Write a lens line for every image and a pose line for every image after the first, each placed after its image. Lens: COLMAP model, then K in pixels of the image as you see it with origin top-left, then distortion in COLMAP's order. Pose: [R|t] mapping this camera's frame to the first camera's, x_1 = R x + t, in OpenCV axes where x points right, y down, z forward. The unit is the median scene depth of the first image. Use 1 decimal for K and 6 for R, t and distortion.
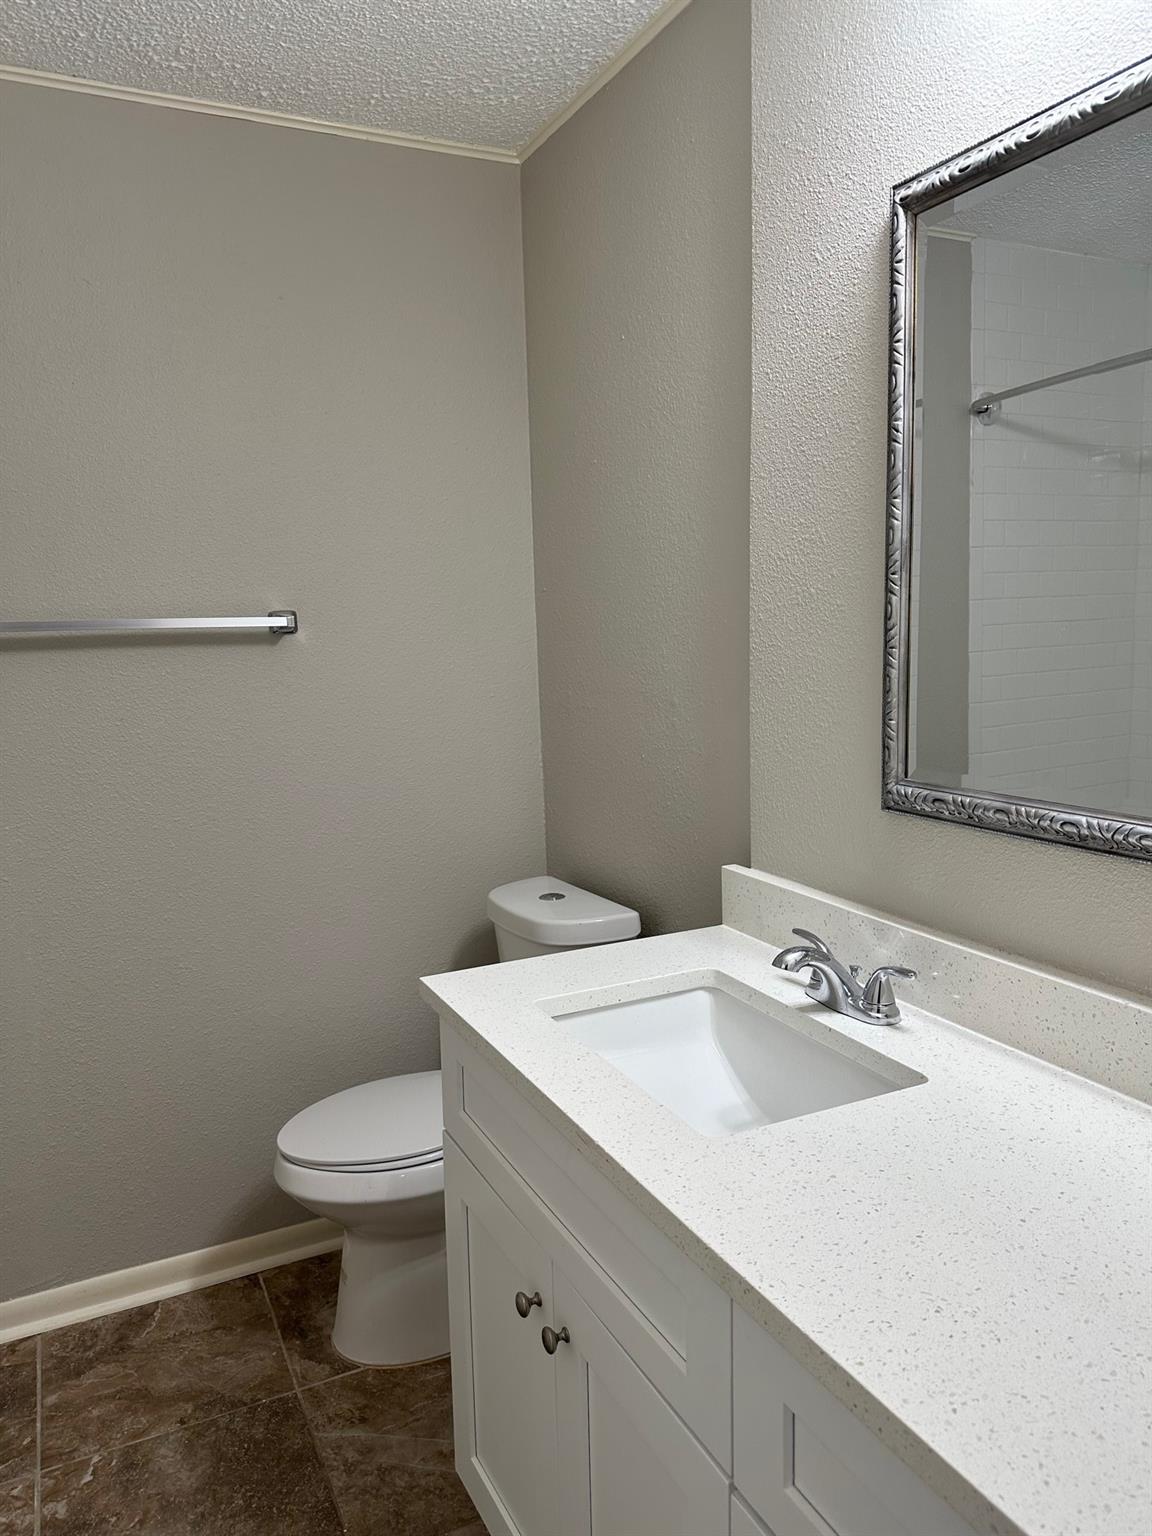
lens RADIAL K [[1081.4, 0, 570.4], [0, 1081.4, 768.6], [0, 0, 1]] dist [0.034973, -0.031733]
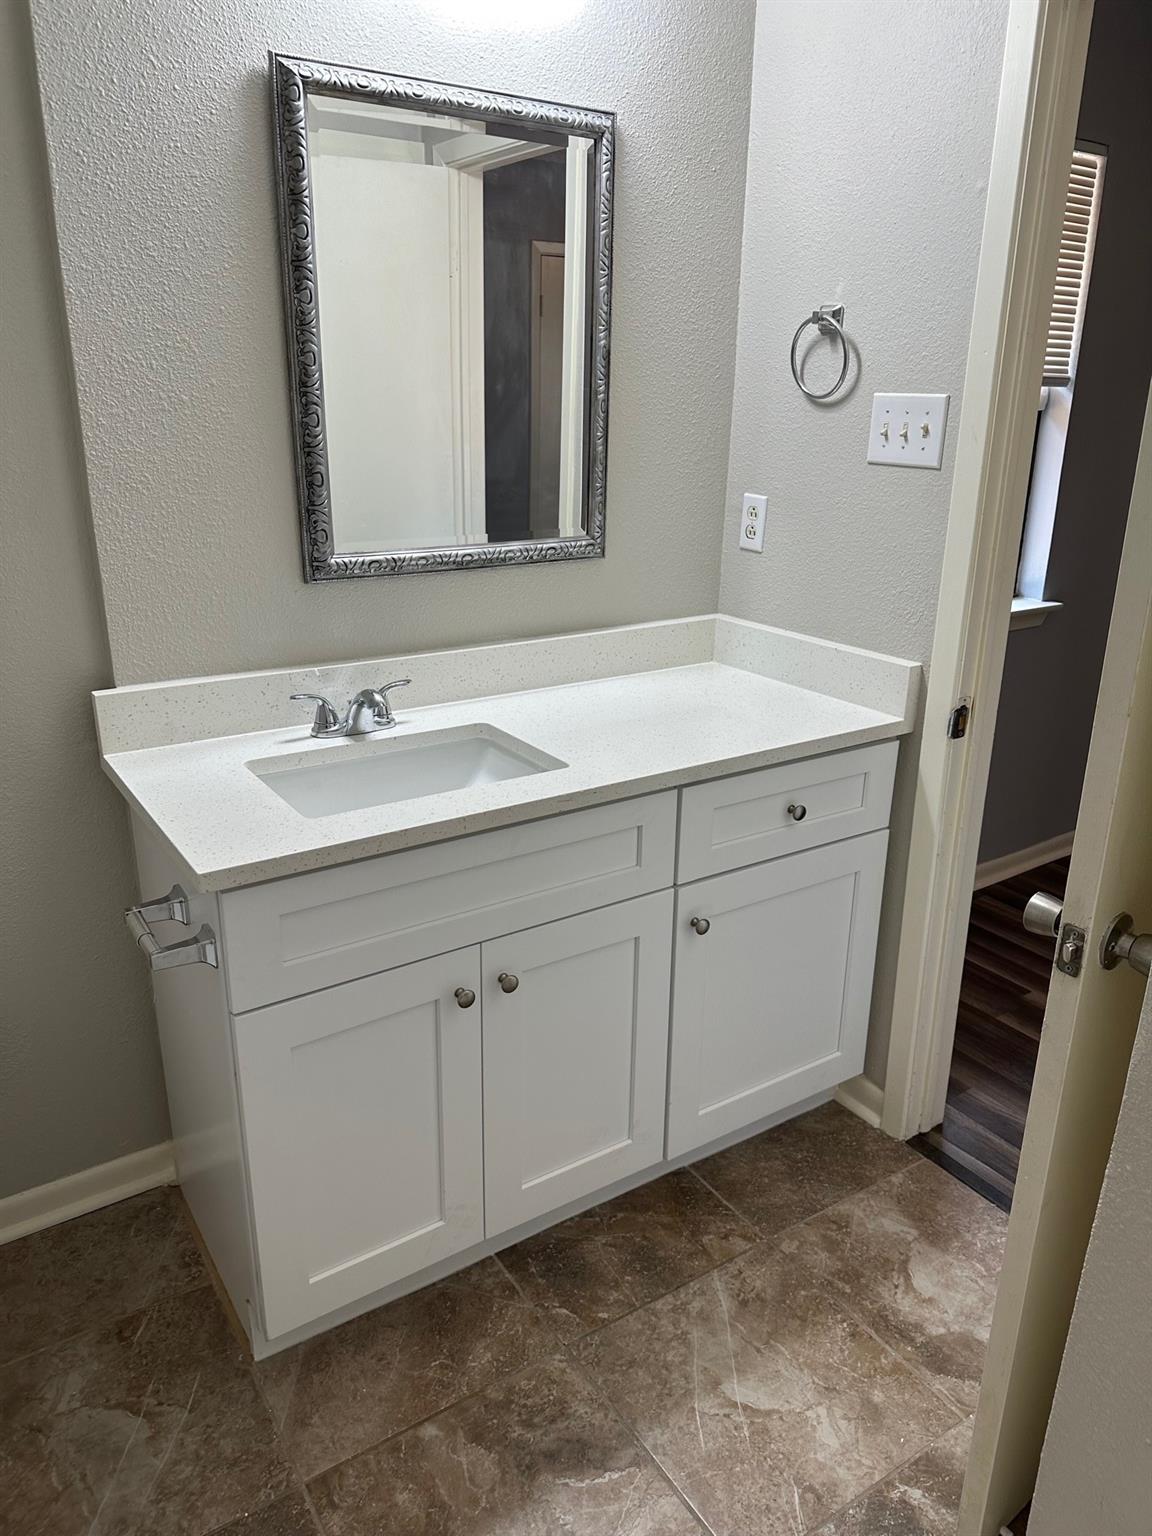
lens RADIAL K [[1081.4, 0, 571.8], [0, 1081.4, 763.8], [0, 0, 1]] dist [0.034973, -0.031733]
pose [[-0.129777, -0.297108, 0.945984, -1.044236], [0.121872, 0.942038, 0.312588, -0.125440], [-0.984025, 0.155855, -0.086046, 0.855742]]
